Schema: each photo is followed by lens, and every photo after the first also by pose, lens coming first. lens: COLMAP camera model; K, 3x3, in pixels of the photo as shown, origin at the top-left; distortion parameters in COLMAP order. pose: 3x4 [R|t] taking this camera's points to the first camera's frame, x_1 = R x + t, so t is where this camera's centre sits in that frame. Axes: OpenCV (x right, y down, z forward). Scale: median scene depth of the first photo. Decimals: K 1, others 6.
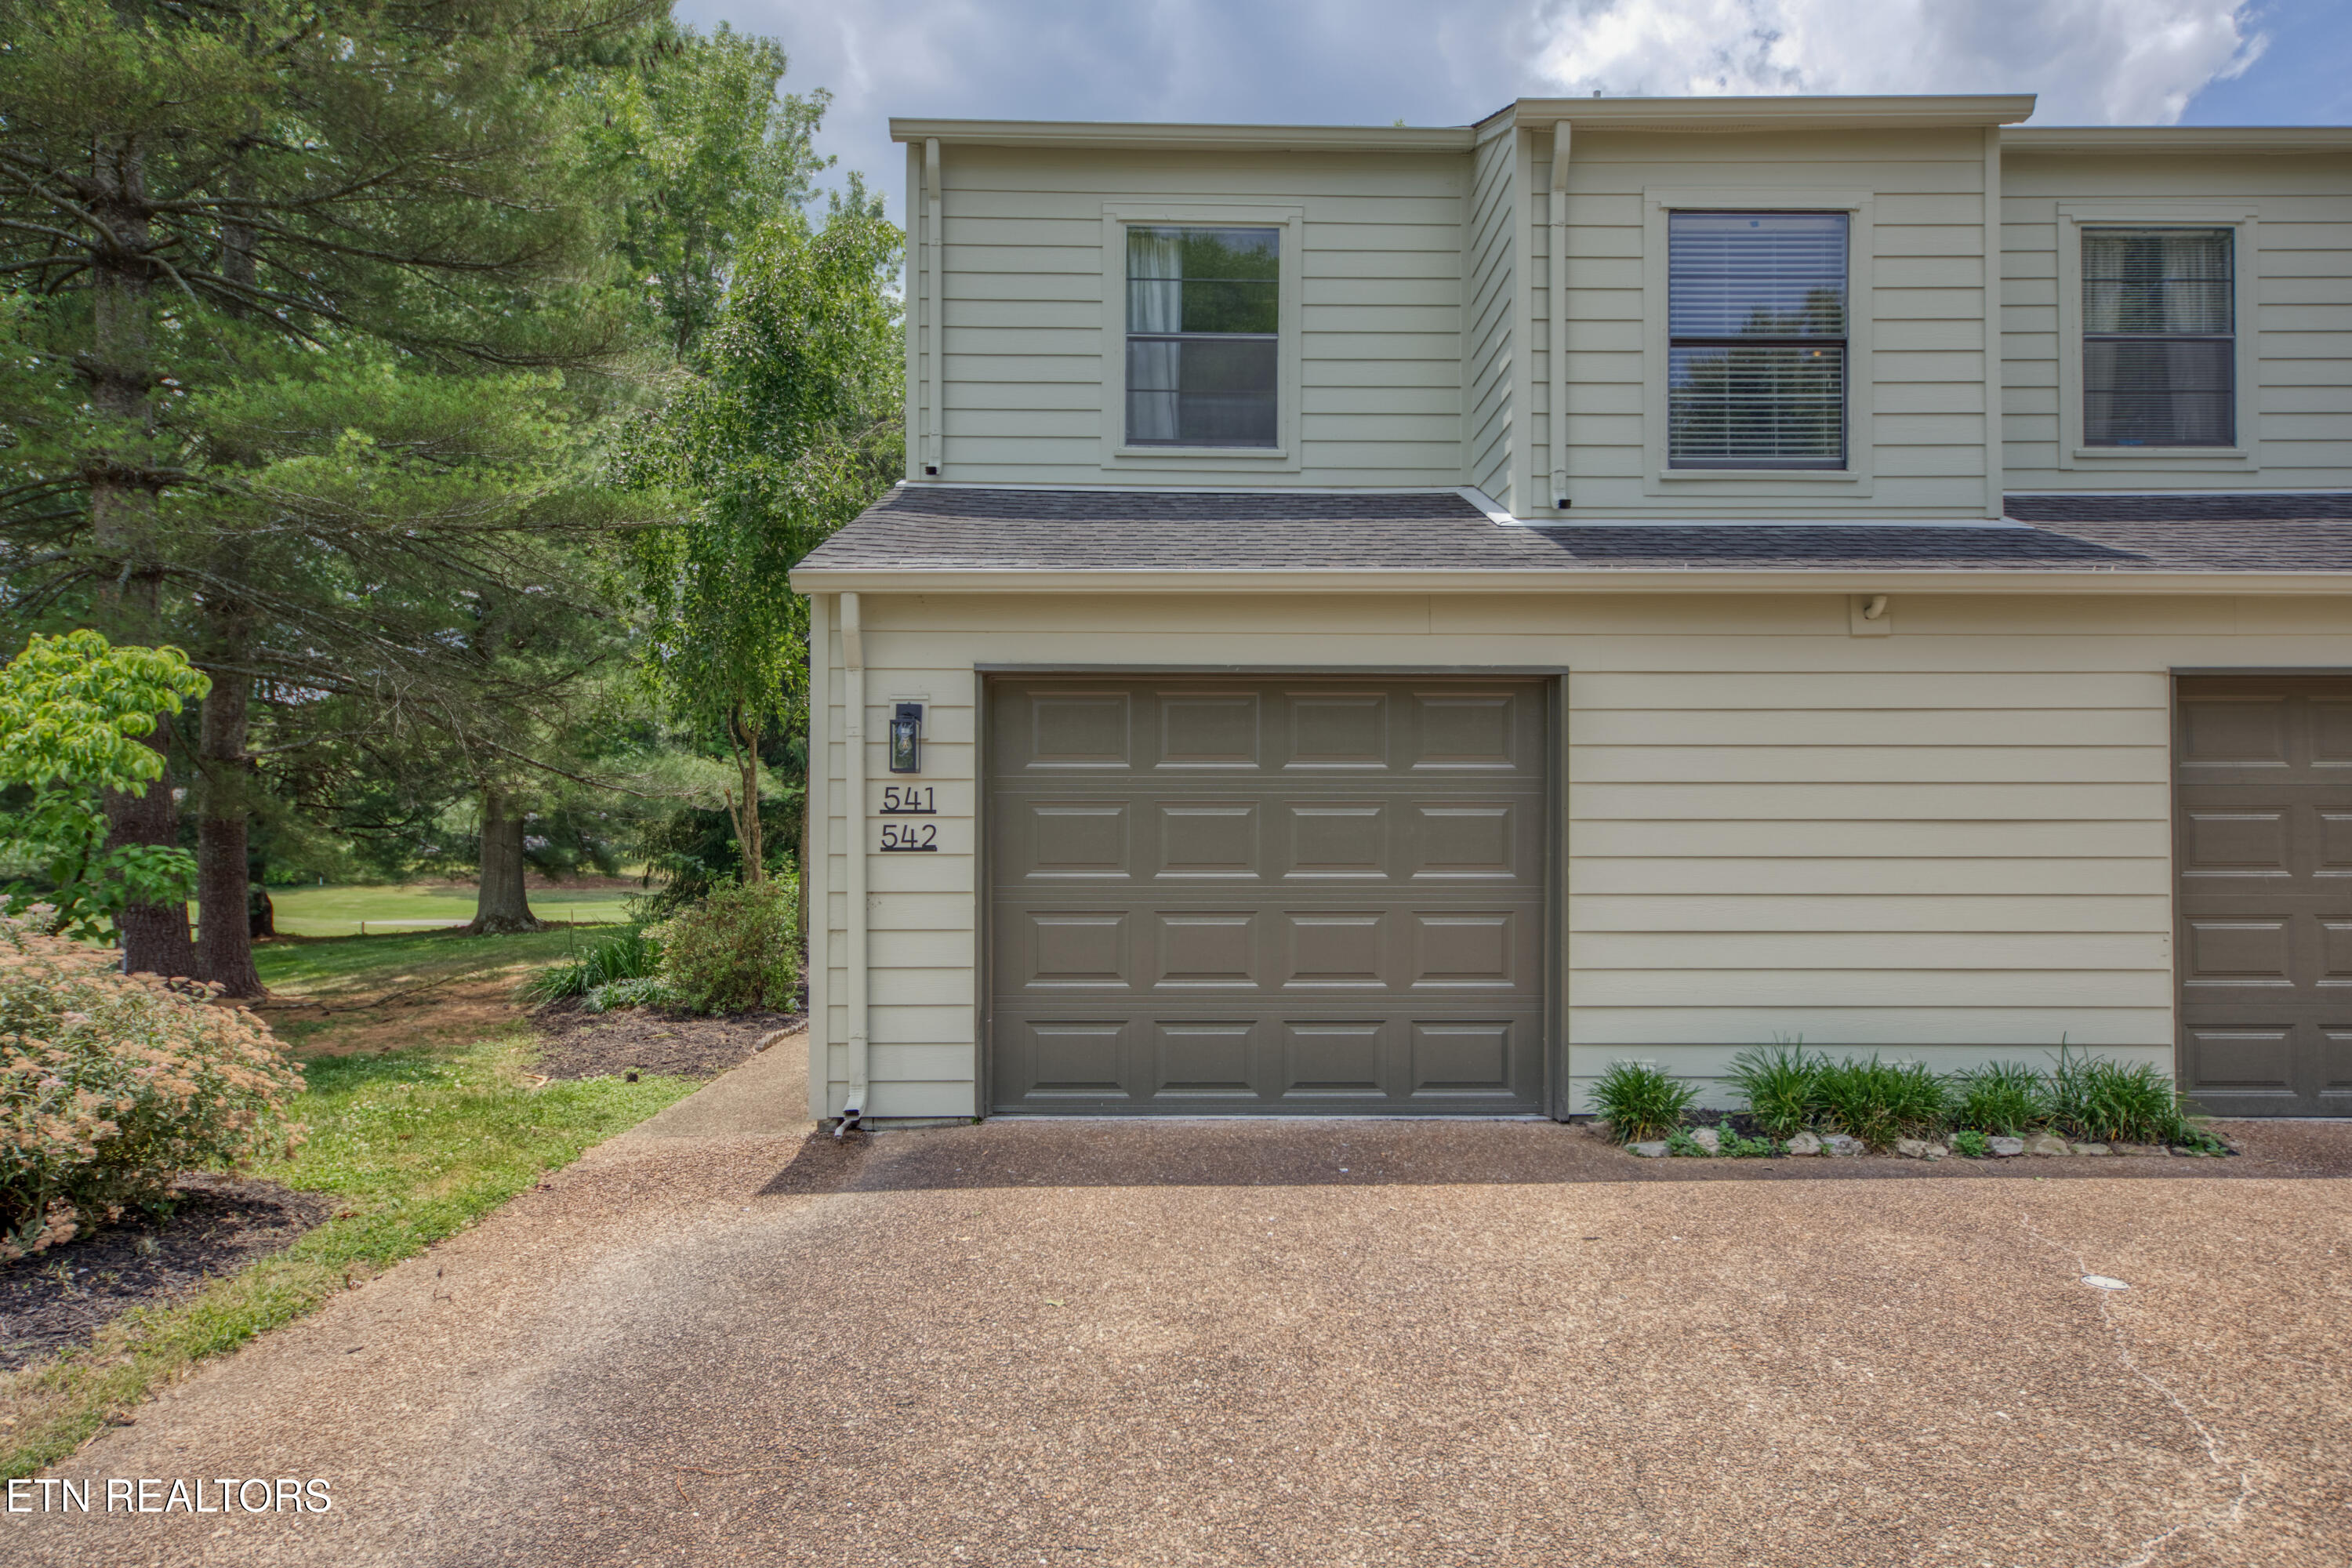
lens RADIAL K [[1308.8, 0, 1214.8], [0, 1308.8, 856.5], [0, 0, 1]] dist [0.012544, -0.000008]
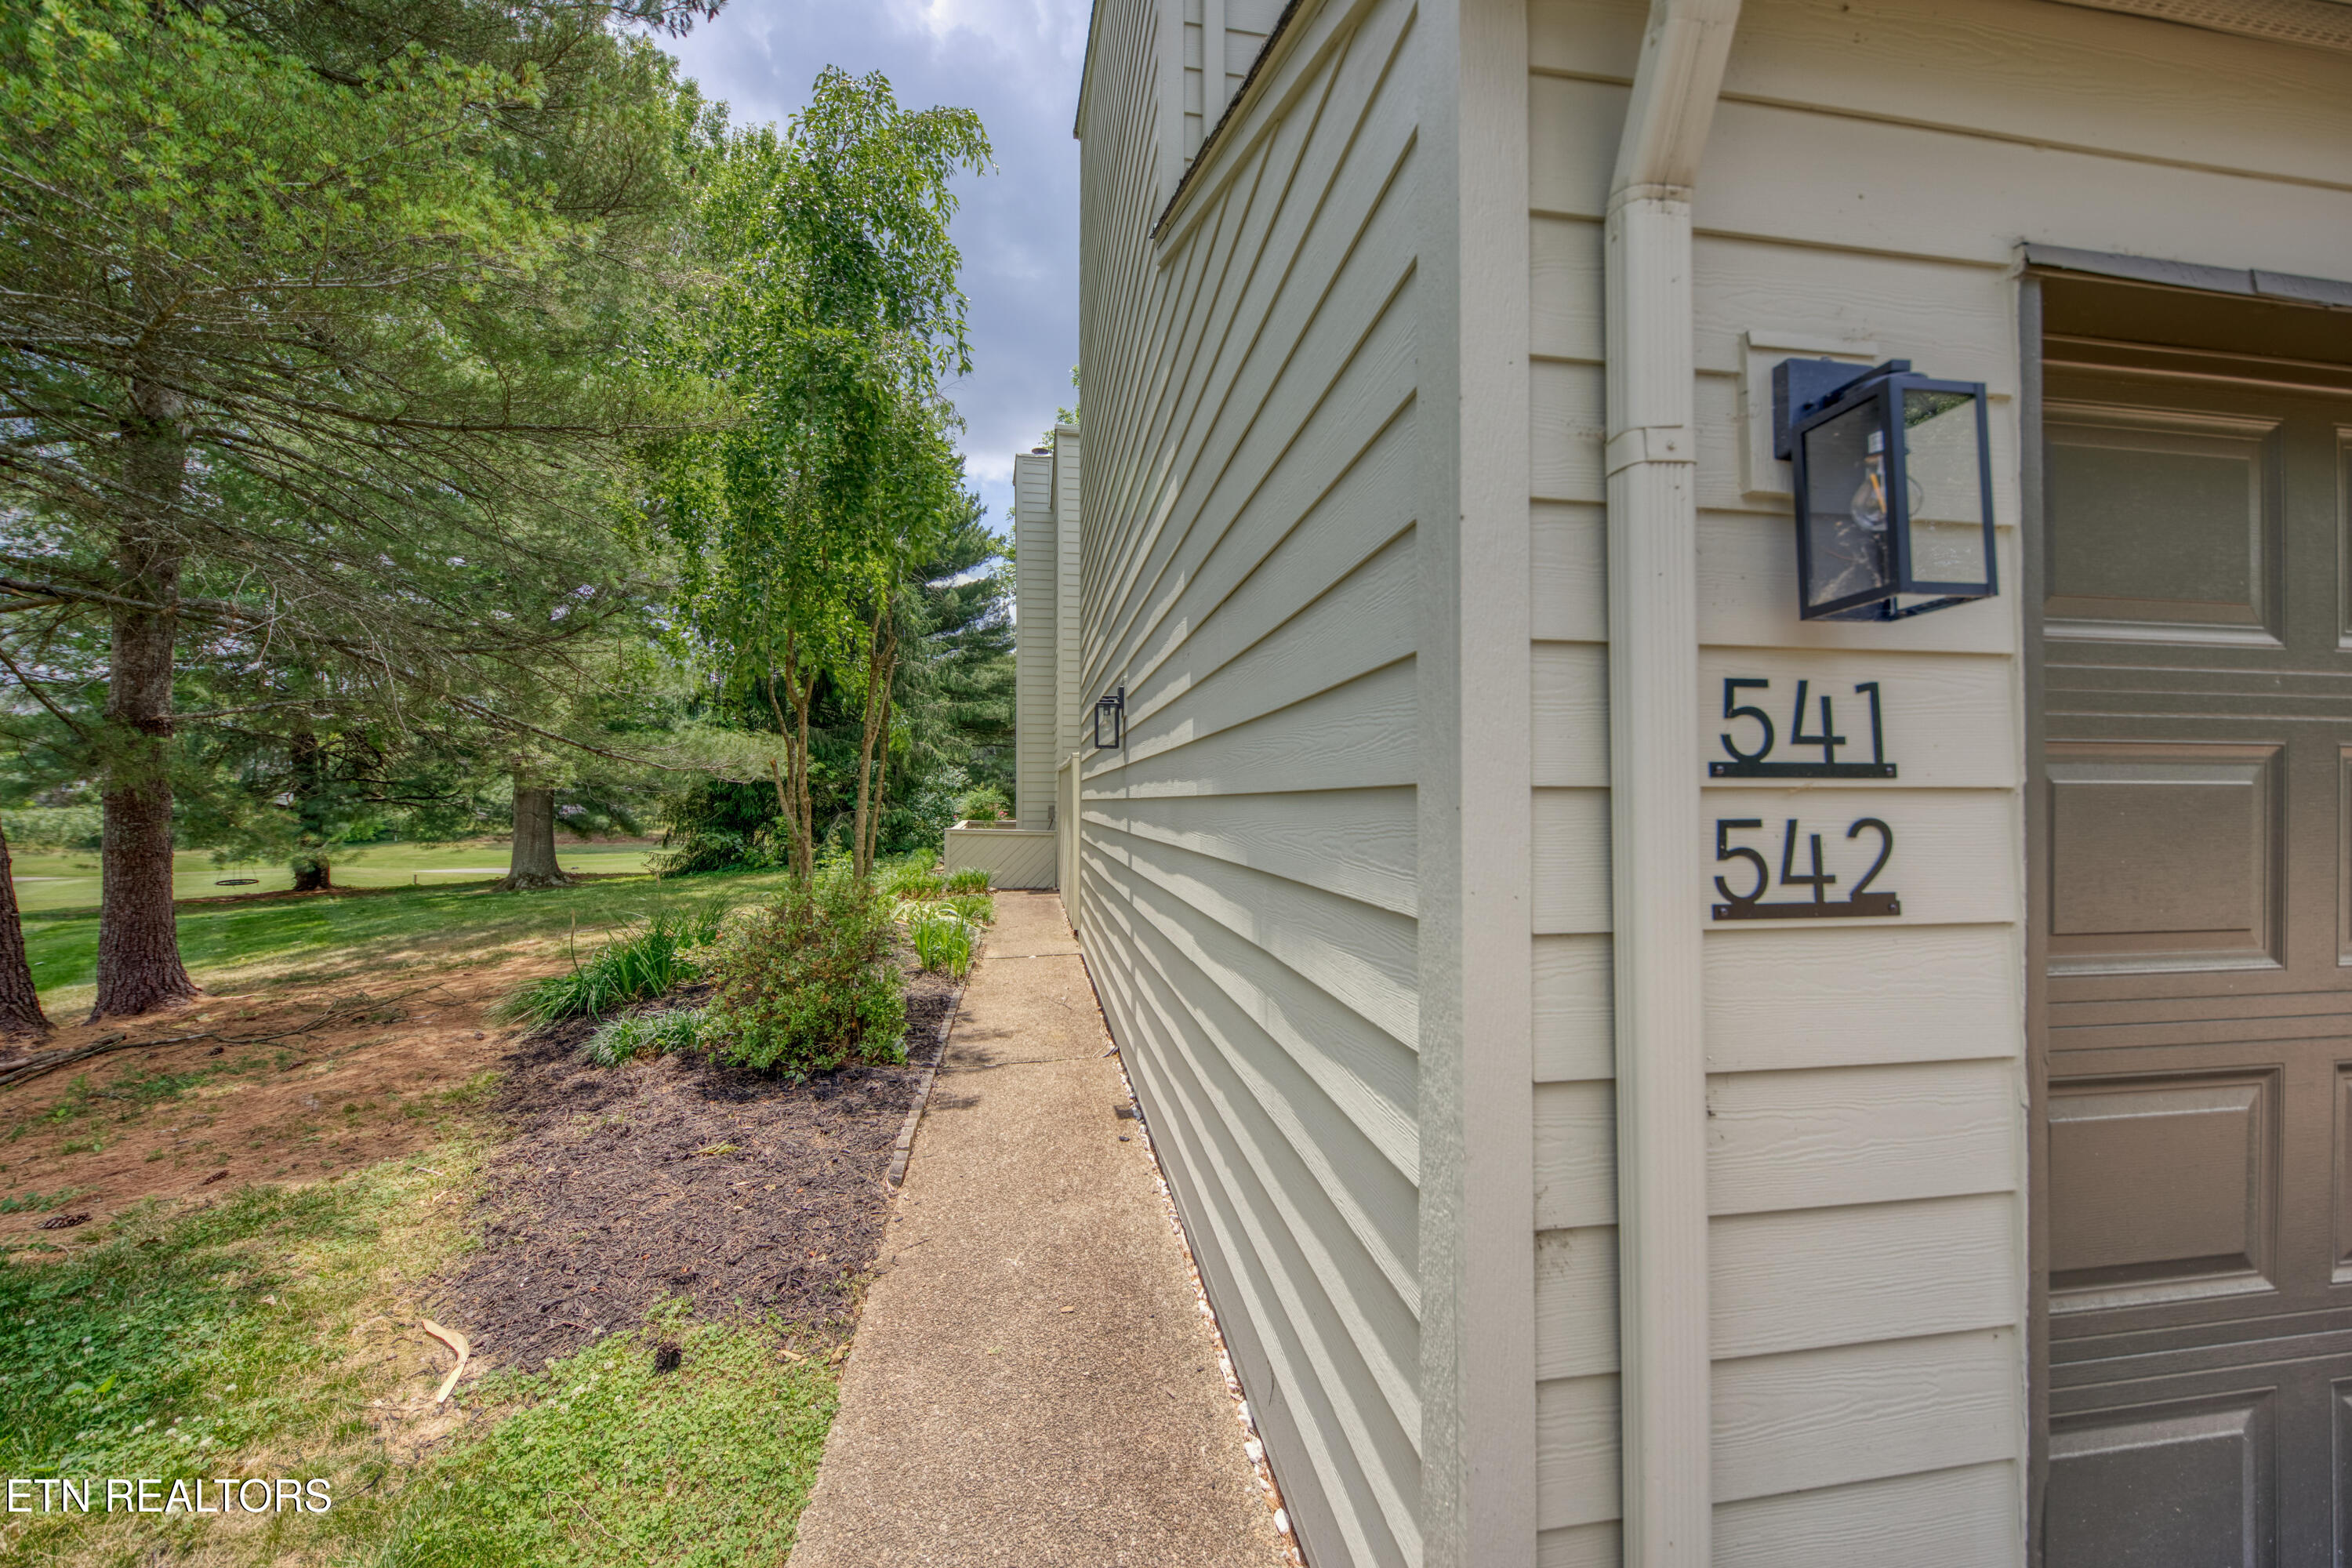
lens RADIAL K [[818.7, 0, 1160.2], [0, 818.7, 803.3], [0, 0, 1]] dist [0.006796, -0.001202]
pose [[0.990272, -0.000491, 0.139143, -0.170392], [0.002625, 0.999882, -0.015152, -0.010975], [-0.139119, 0.015370, 0.990156, 0.372816]]
